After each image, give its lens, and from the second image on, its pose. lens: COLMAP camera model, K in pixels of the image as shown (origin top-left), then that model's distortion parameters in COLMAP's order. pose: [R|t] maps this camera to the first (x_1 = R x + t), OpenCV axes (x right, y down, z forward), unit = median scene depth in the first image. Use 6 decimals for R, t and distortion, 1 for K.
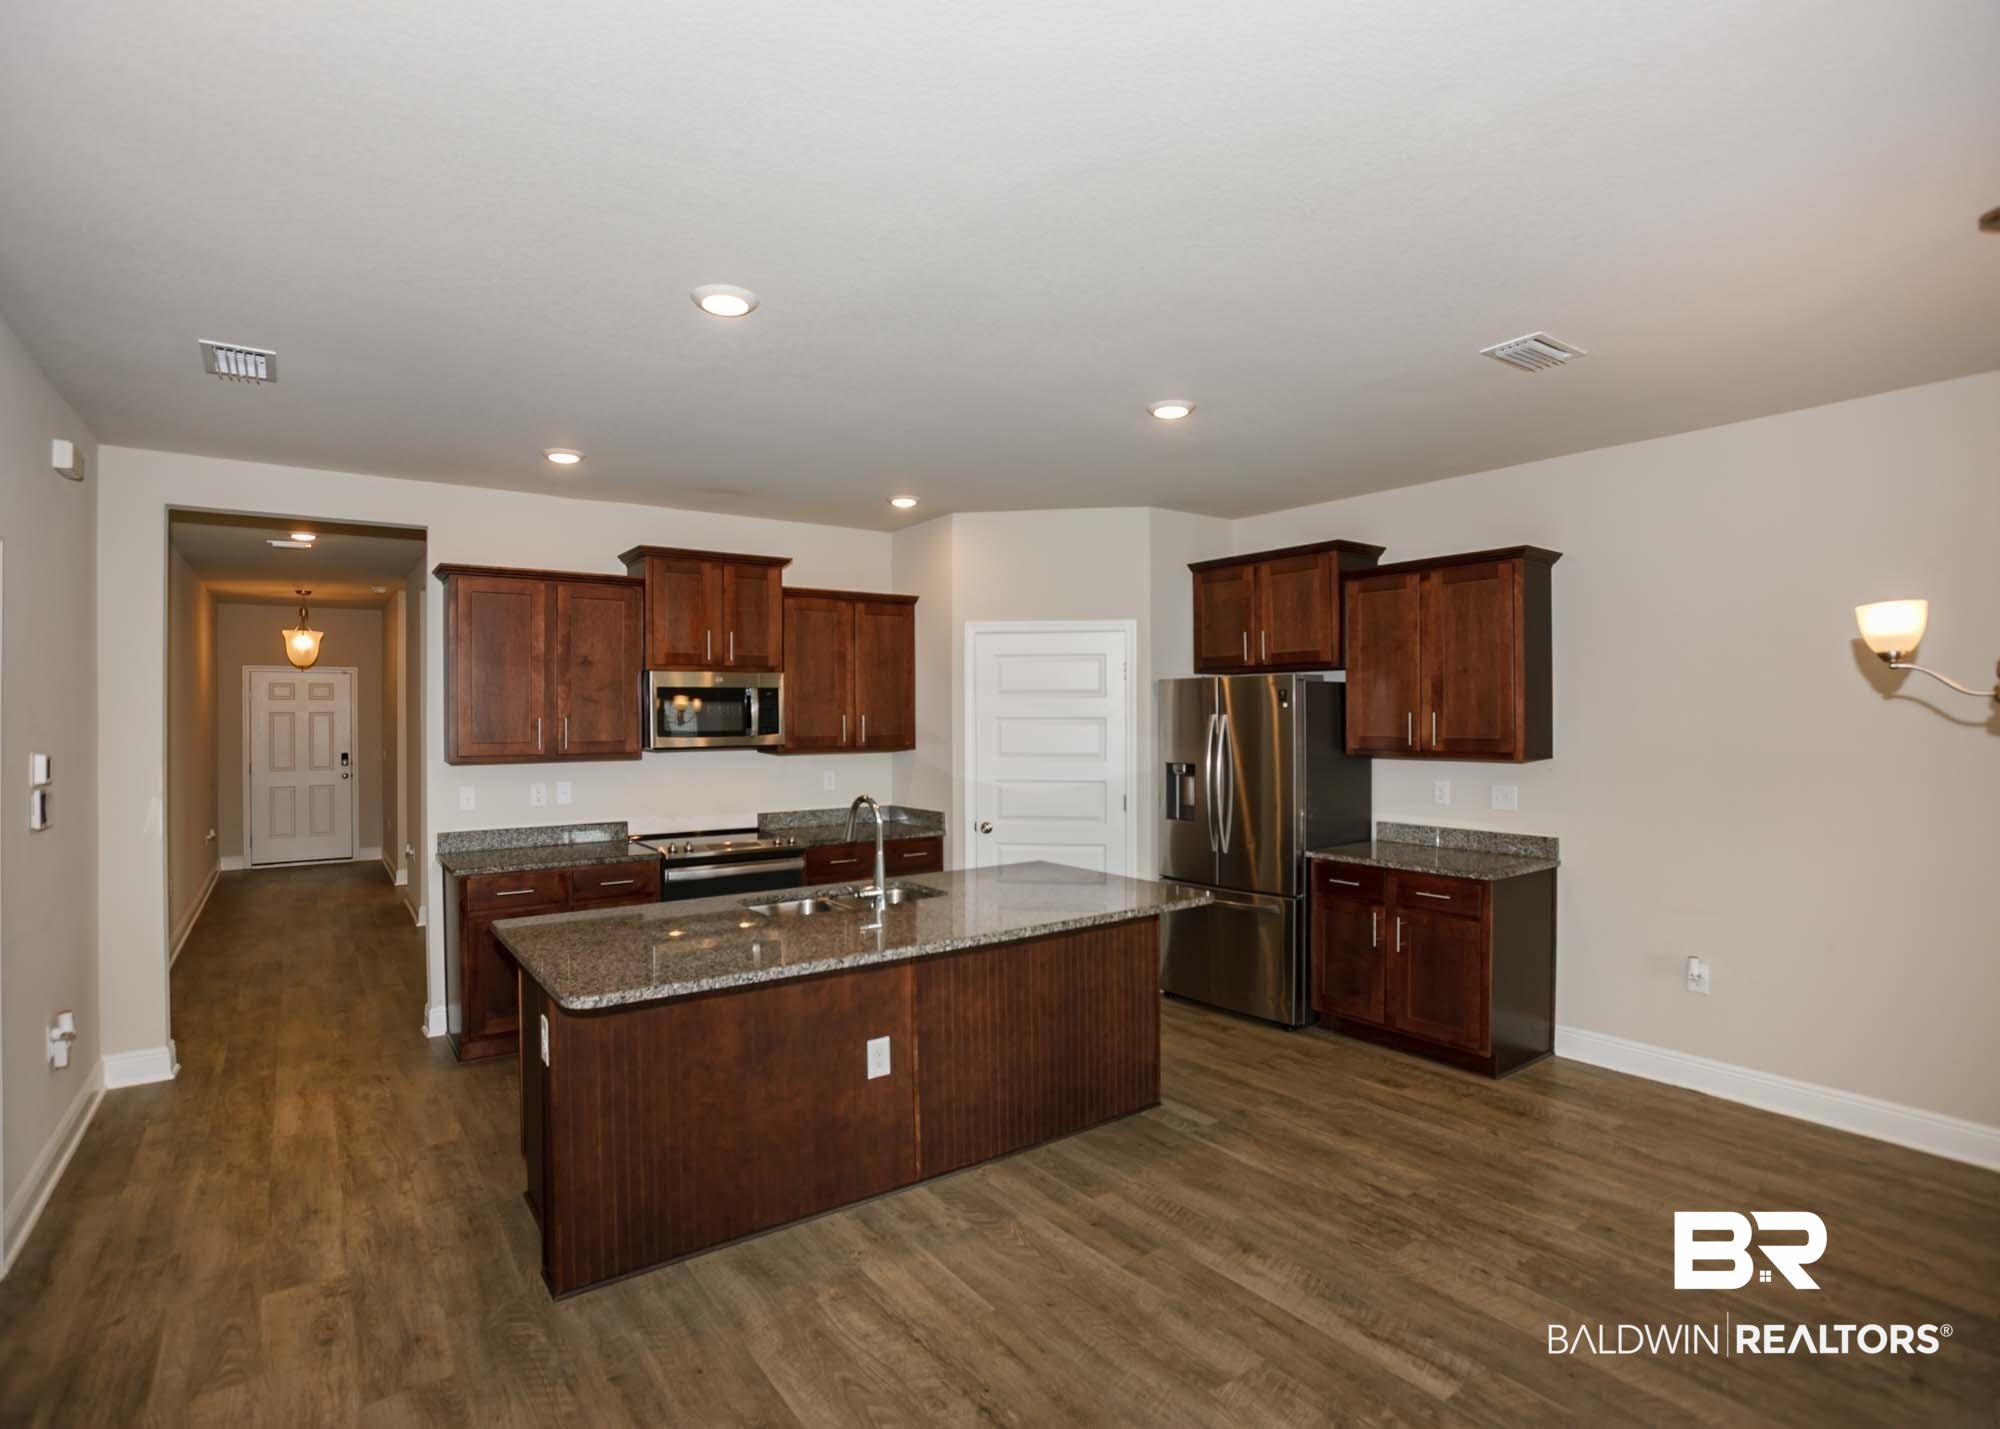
lens RADIAL K [[1011.6, 0, 994.3], [0, 1011.6, 707.3], [0, 0, 1]] dist [-0.070980, 0.032822]
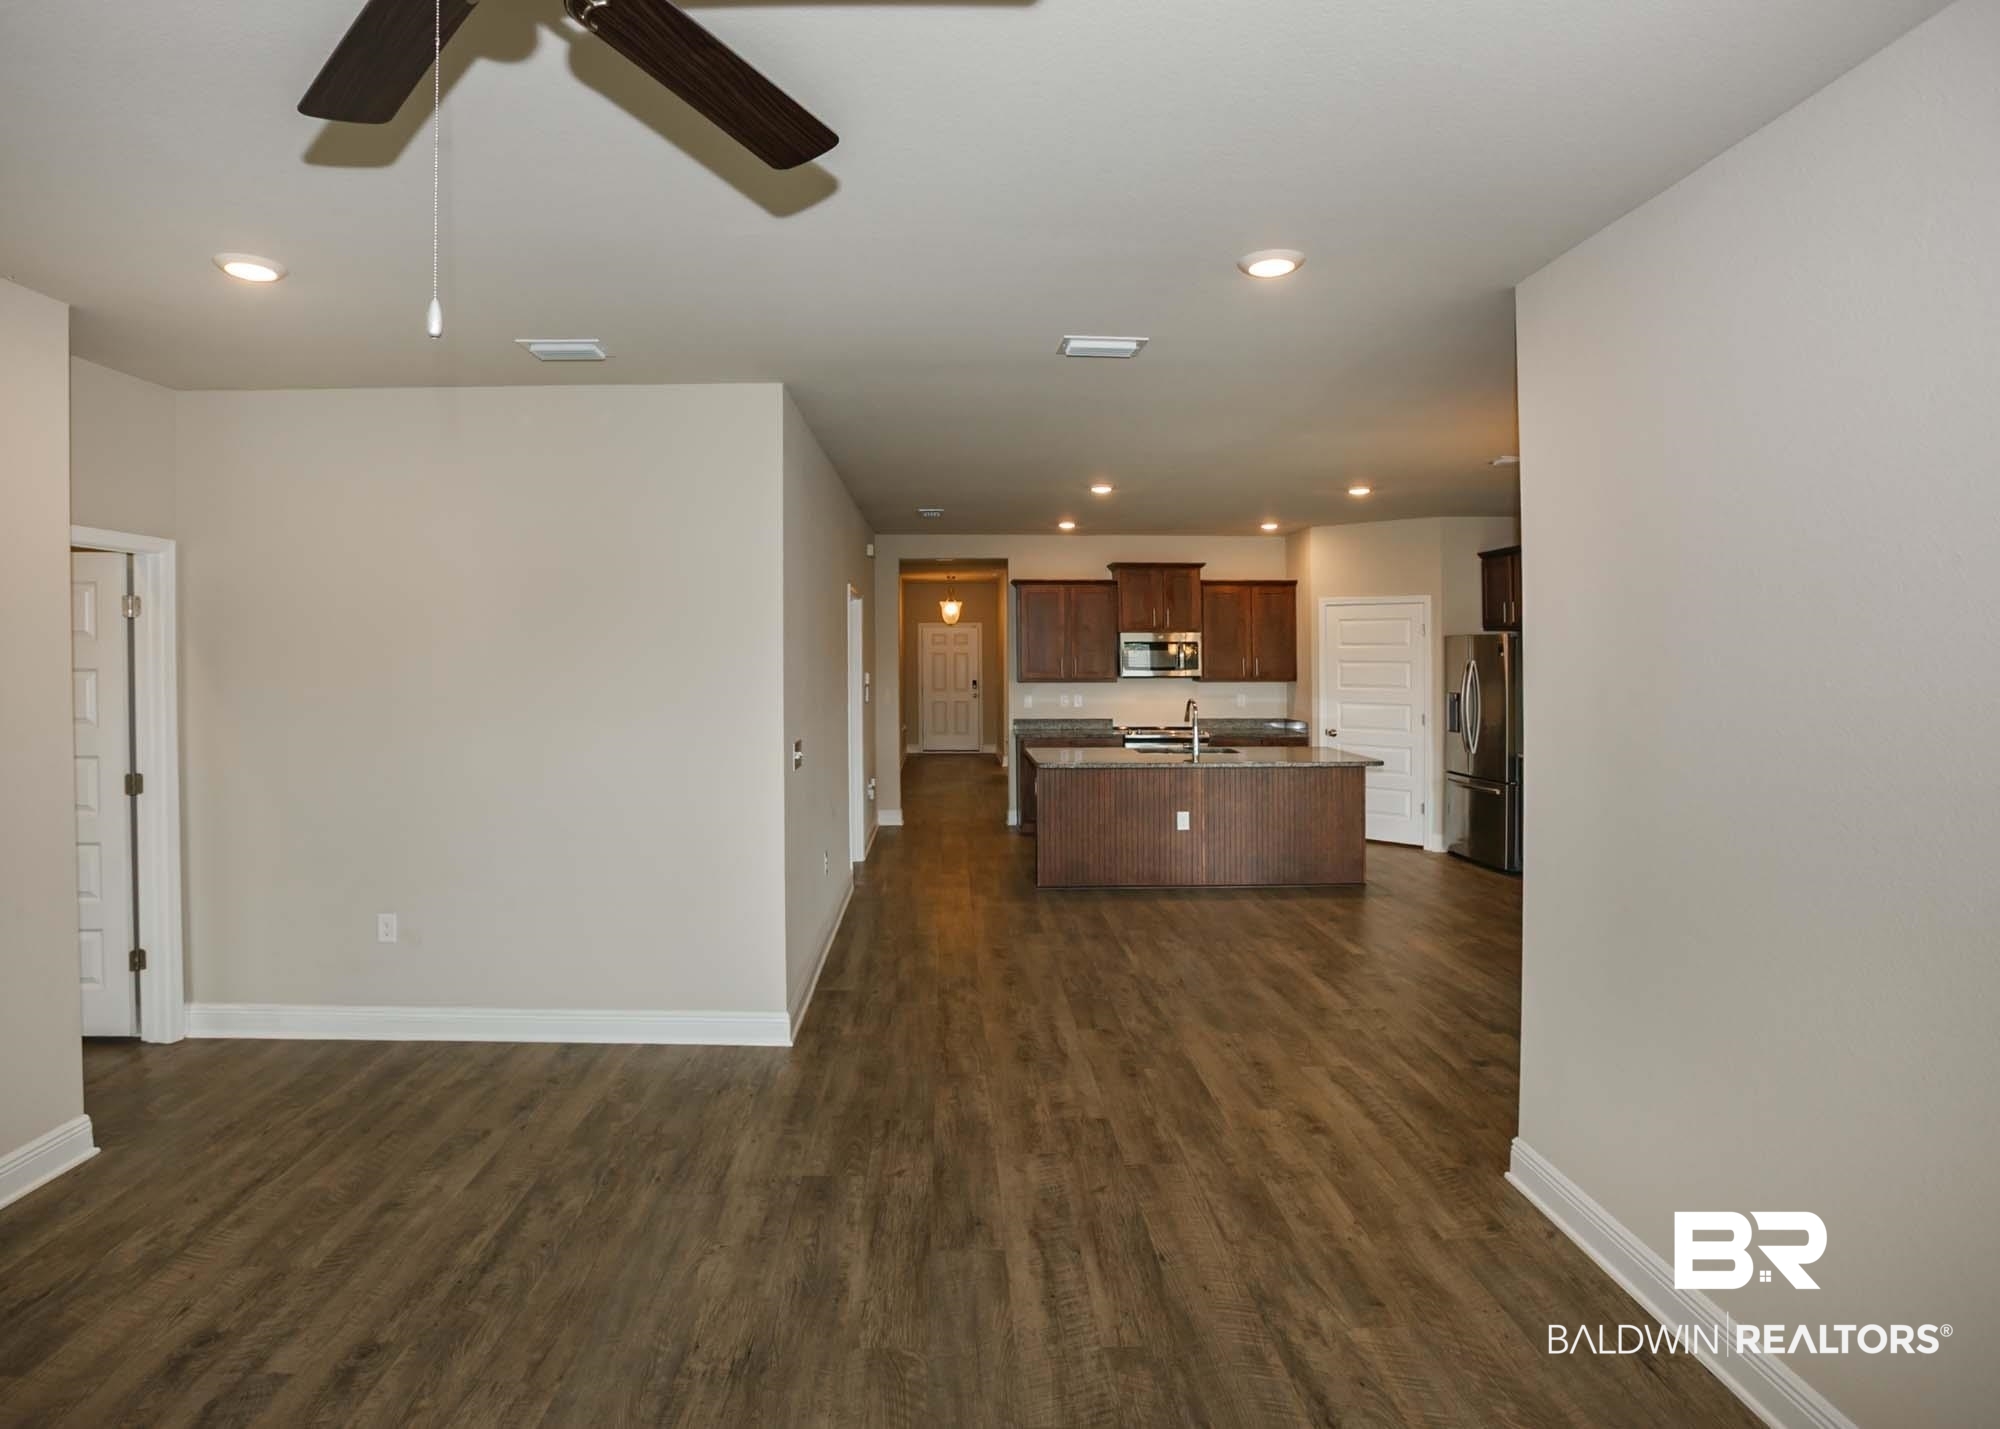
lens RADIAL K [[1011.6, 0, 994.3], [0, 1011.6, 707.3], [0, 0, 1]] dist [-0.070980, 0.032822]
pose [[0.843780, 0.031396, -0.535770, 0.385346], [0.001077, 0.998186, 0.060189, -0.011044], [0.536688, -0.051363, 0.842216, -0.564594]]
